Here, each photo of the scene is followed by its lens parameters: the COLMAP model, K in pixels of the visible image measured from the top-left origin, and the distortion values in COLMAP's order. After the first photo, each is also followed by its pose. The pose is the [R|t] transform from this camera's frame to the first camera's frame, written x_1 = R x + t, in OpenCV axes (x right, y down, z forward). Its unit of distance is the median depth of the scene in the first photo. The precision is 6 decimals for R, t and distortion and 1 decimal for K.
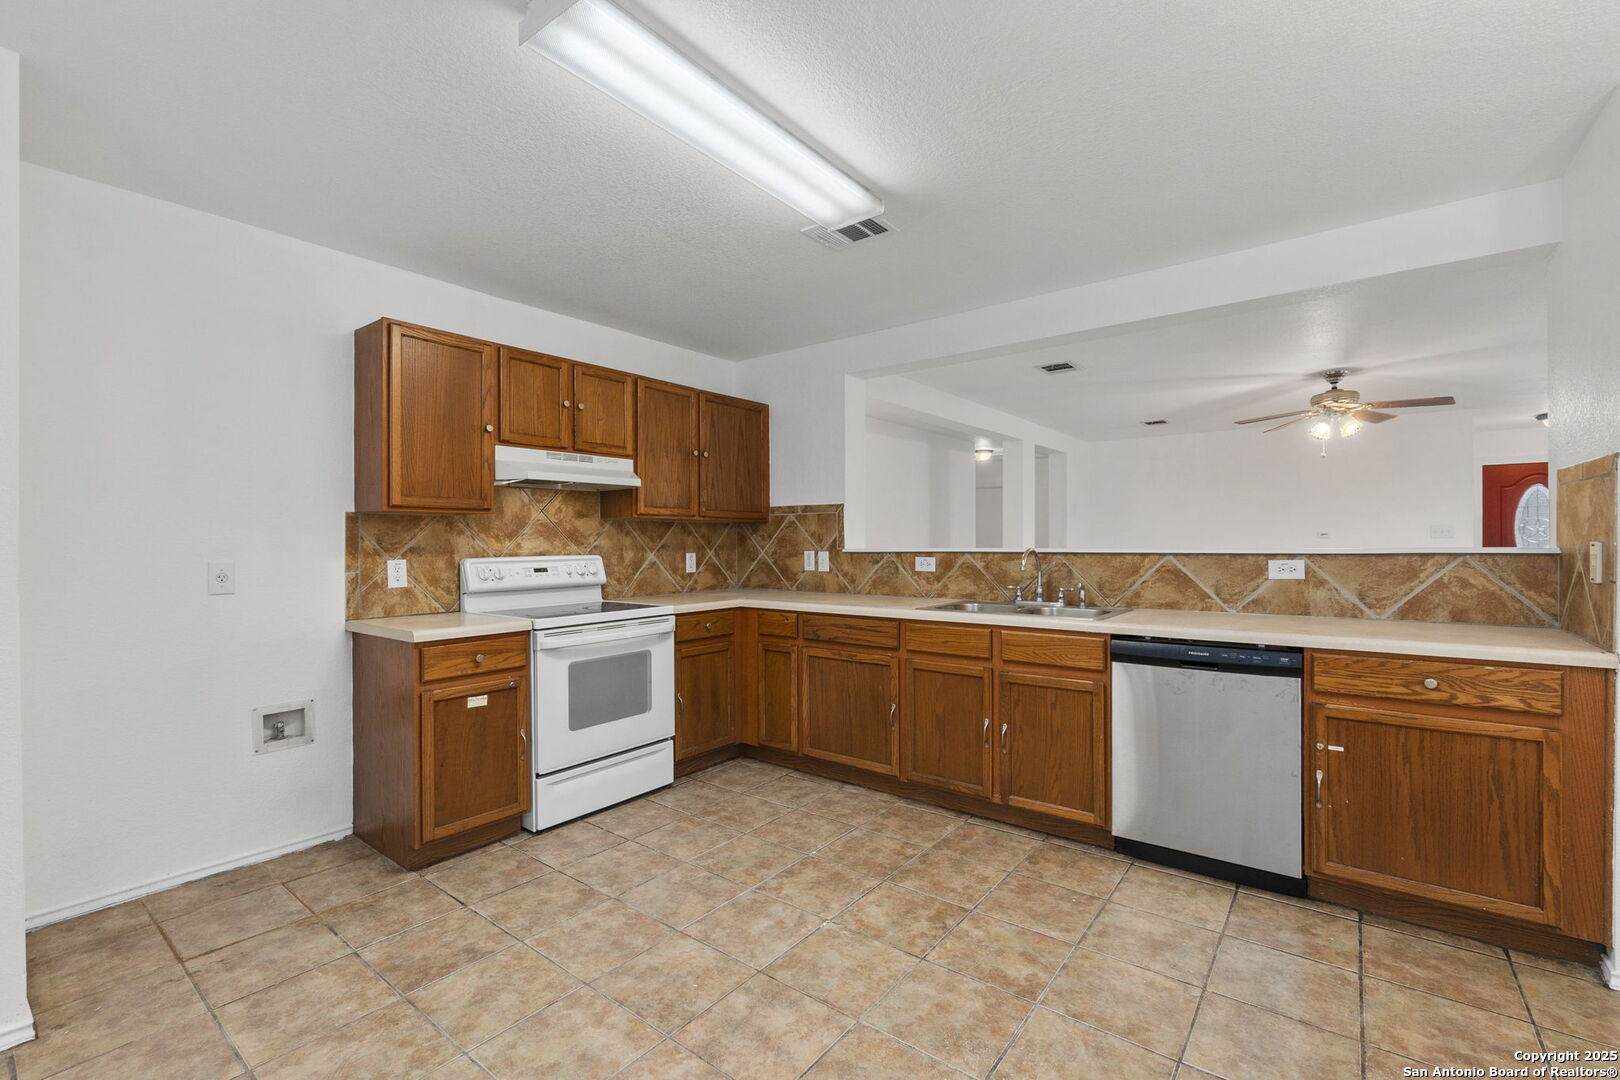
lens RADIAL K [[705.6, 0, 800.8], [0, 705.6, 541.3], [0, 0, 1]] dist [-0.004172, 0.000262]
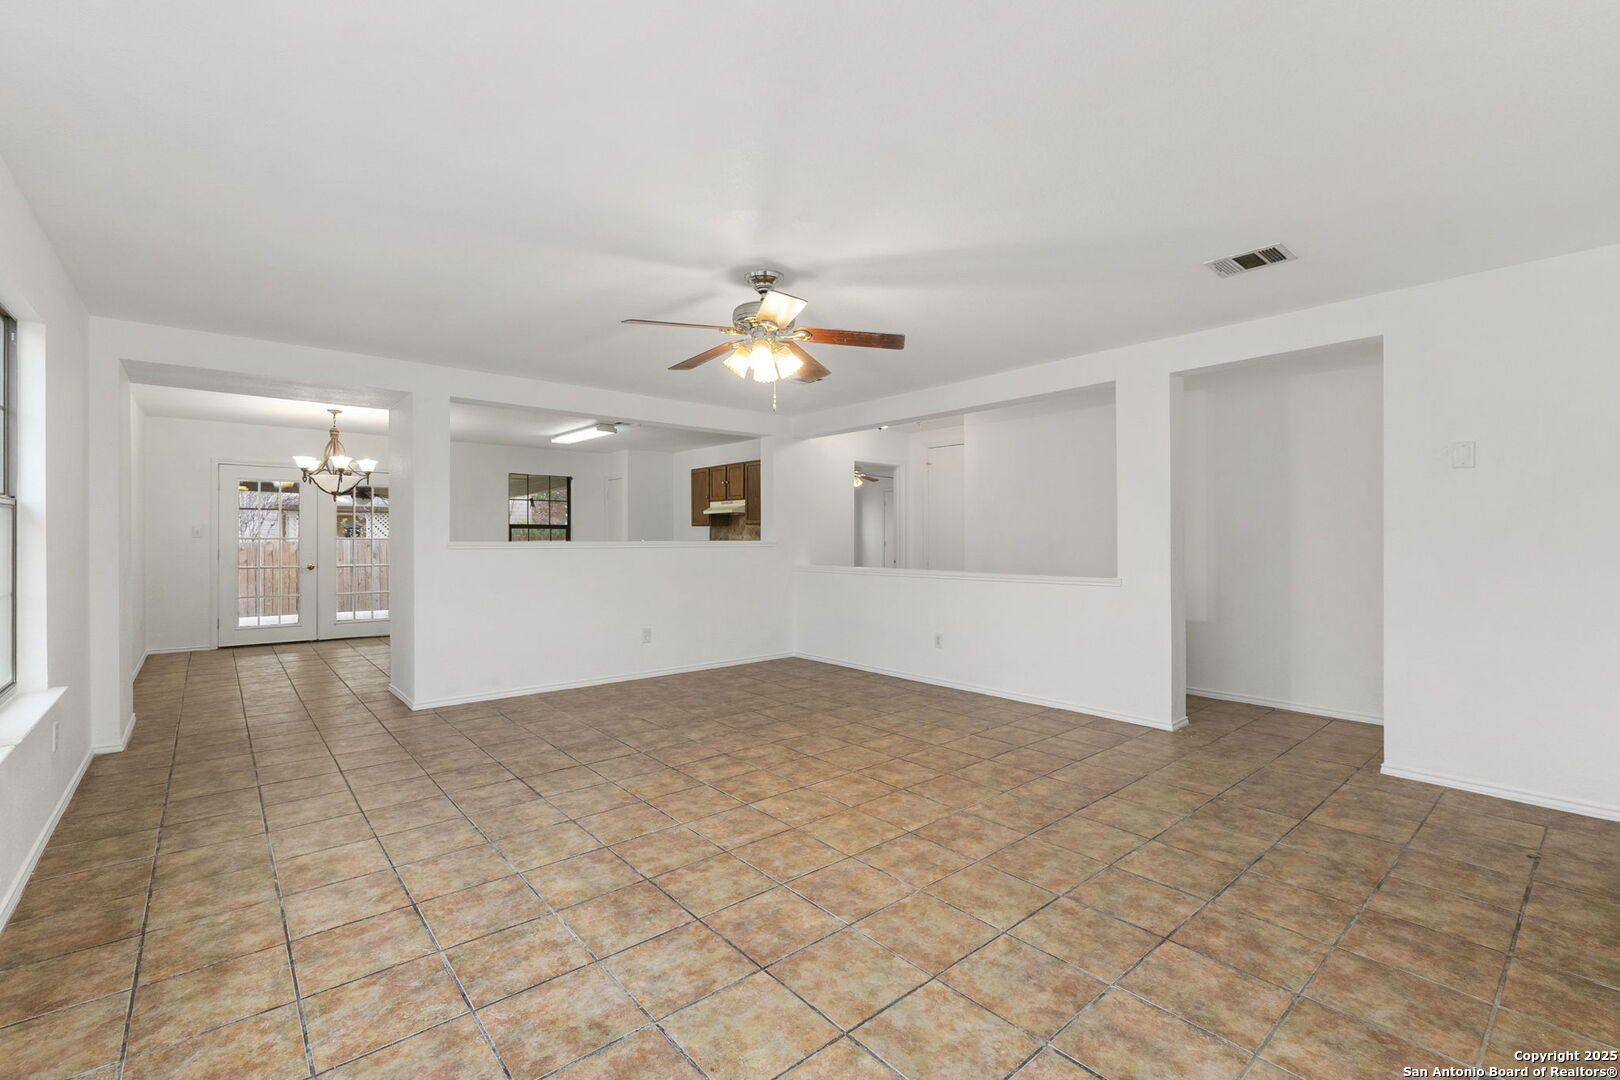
lens RADIAL K [[683.2, 0, 810.0], [0, 683.2, 540.0], [0, 0, 1]] dist [-0.000981, 0.000109]
pose [[-0.198587, 0.012738, -0.980000, 2.334146], [0.001826, 0.999919, 0.012627, -0.018262], [0.980082, 0.000719, -0.198594, 2.051001]]
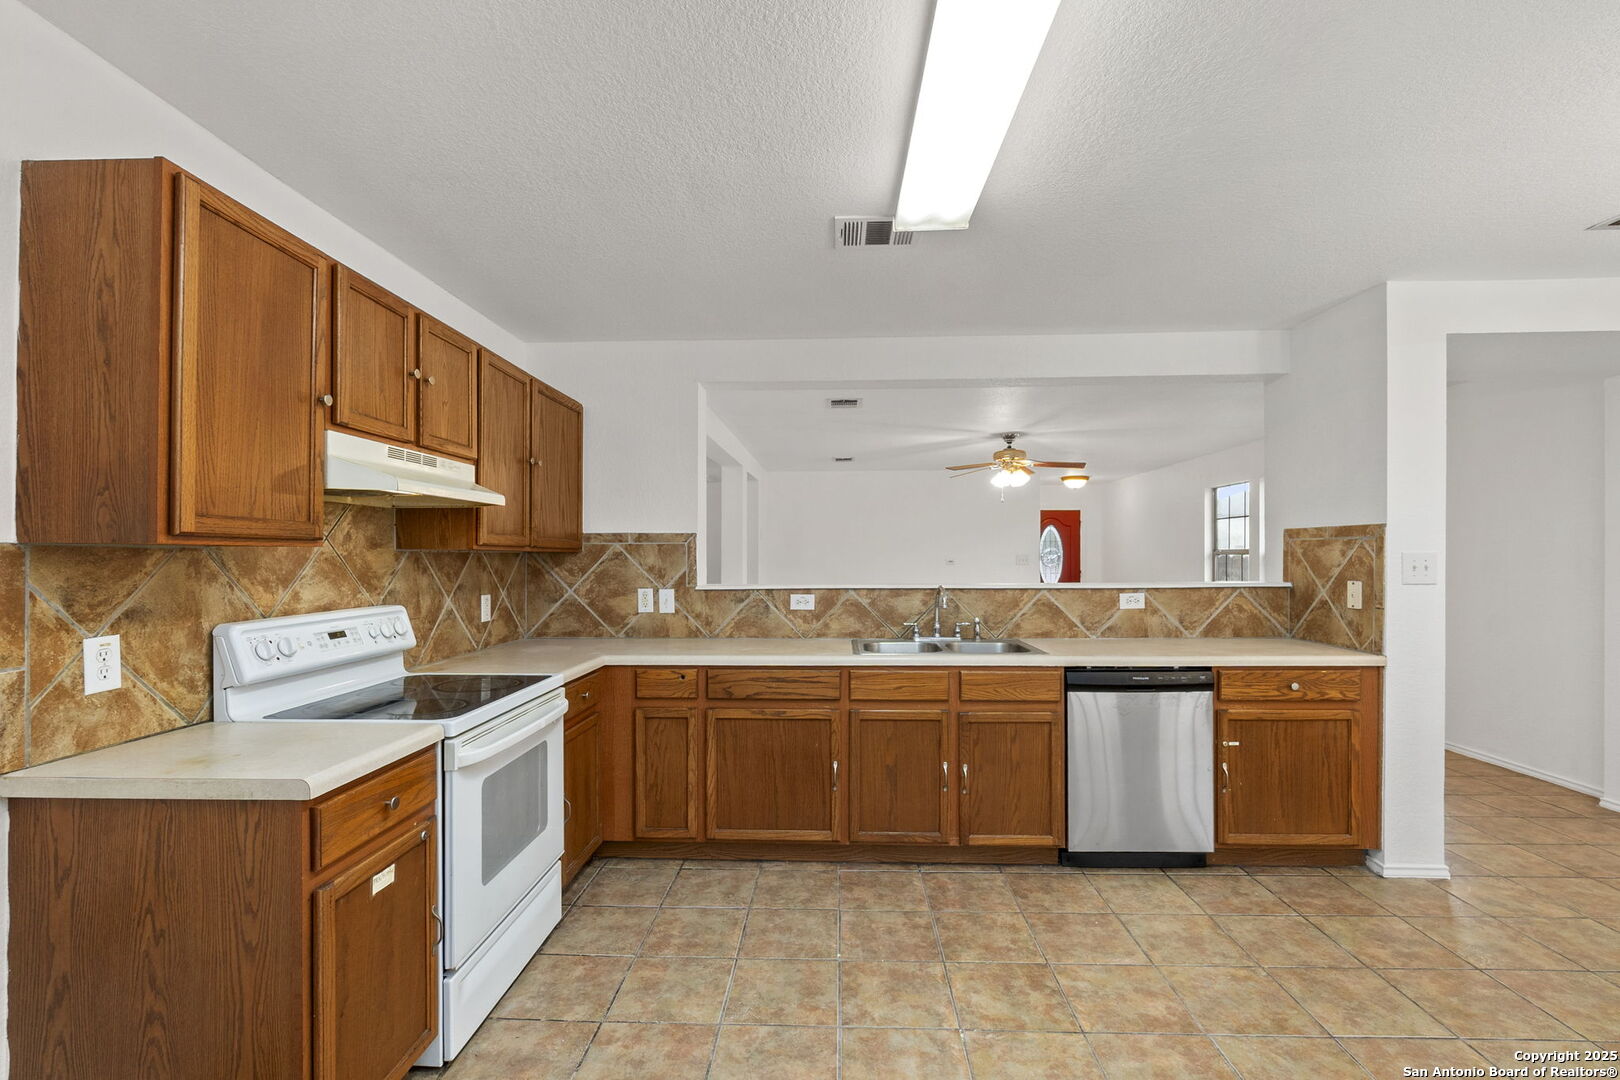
lens RADIAL K [[723.0, 0, 811.3], [0, 723.0, 552.7], [0, 0, 1]] dist [-0.012907, 0.005967]
pose [[0.810292, 0.006159, 0.585994, -0.477516], [-0.000731, 0.999955, -0.009499, -0.030189], [-0.586026, 0.007268, 0.810259, 0.292679]]
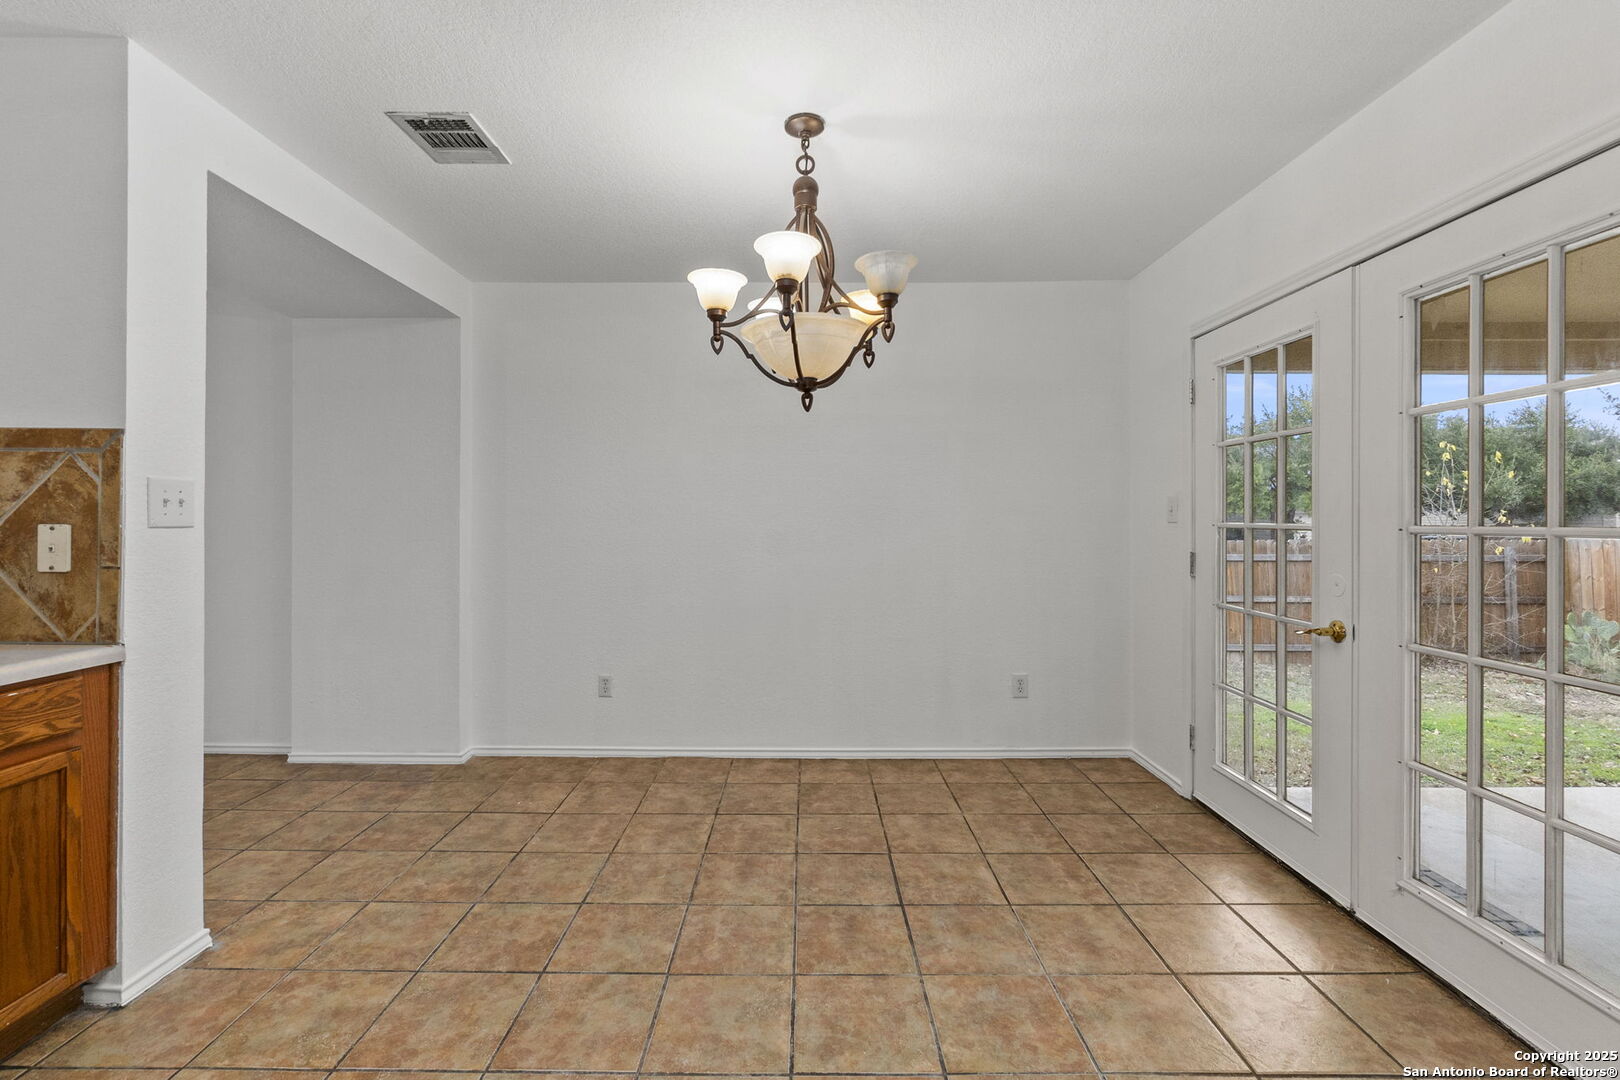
lens RADIAL K [[696.3, 0, 801.8], [0, 696.3, 525.1], [0, 0, 1]] dist [-0.003391, -0.000553]
pose [[-0.614674, 0.000914, 0.788781, -0.073649], [0.001437, 0.999999, -0.000040, 0.001961], [-0.788780, 0.001109, -0.614674, 0.538095]]
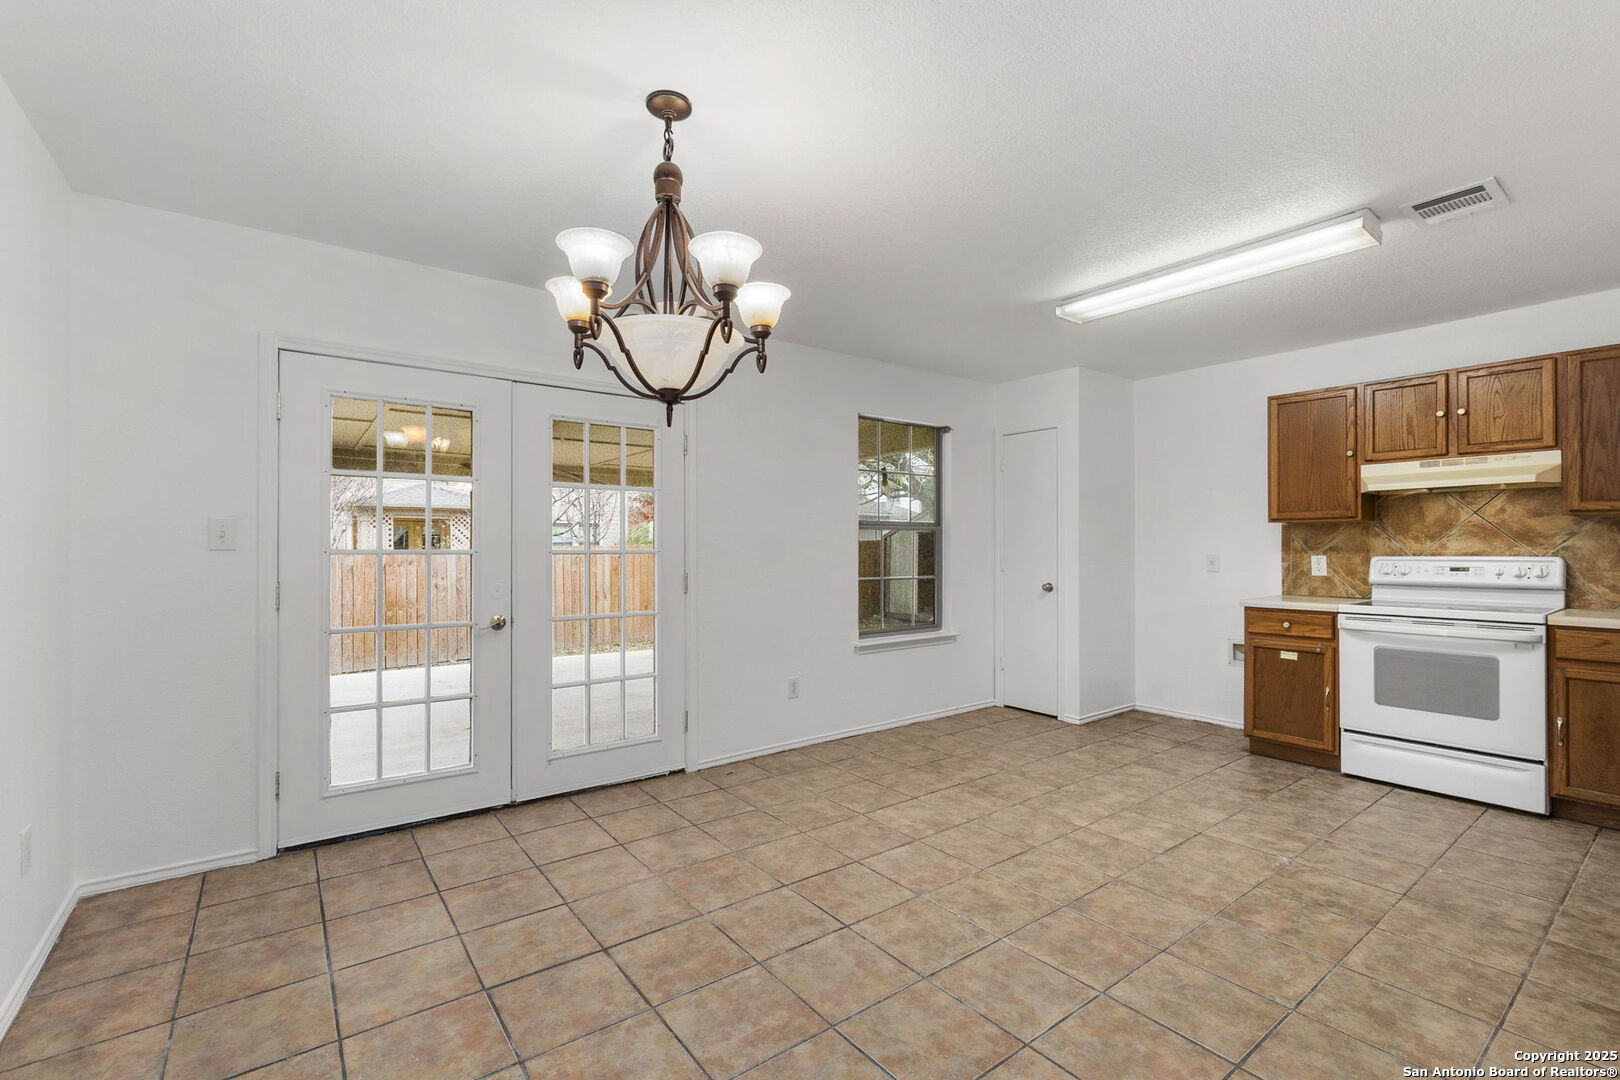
lens RADIAL K [[705.6, 0, 800.8], [0, 705.6, 541.3], [0, 0, 1]] dist [-0.004172, 0.000262]
pose [[-0.257564, 0.000735, -0.966261, 1.068077], [0.004773, 0.999988, -0.000512, -0.006326], [0.966250, -0.004744, -0.257564, 0.380772]]
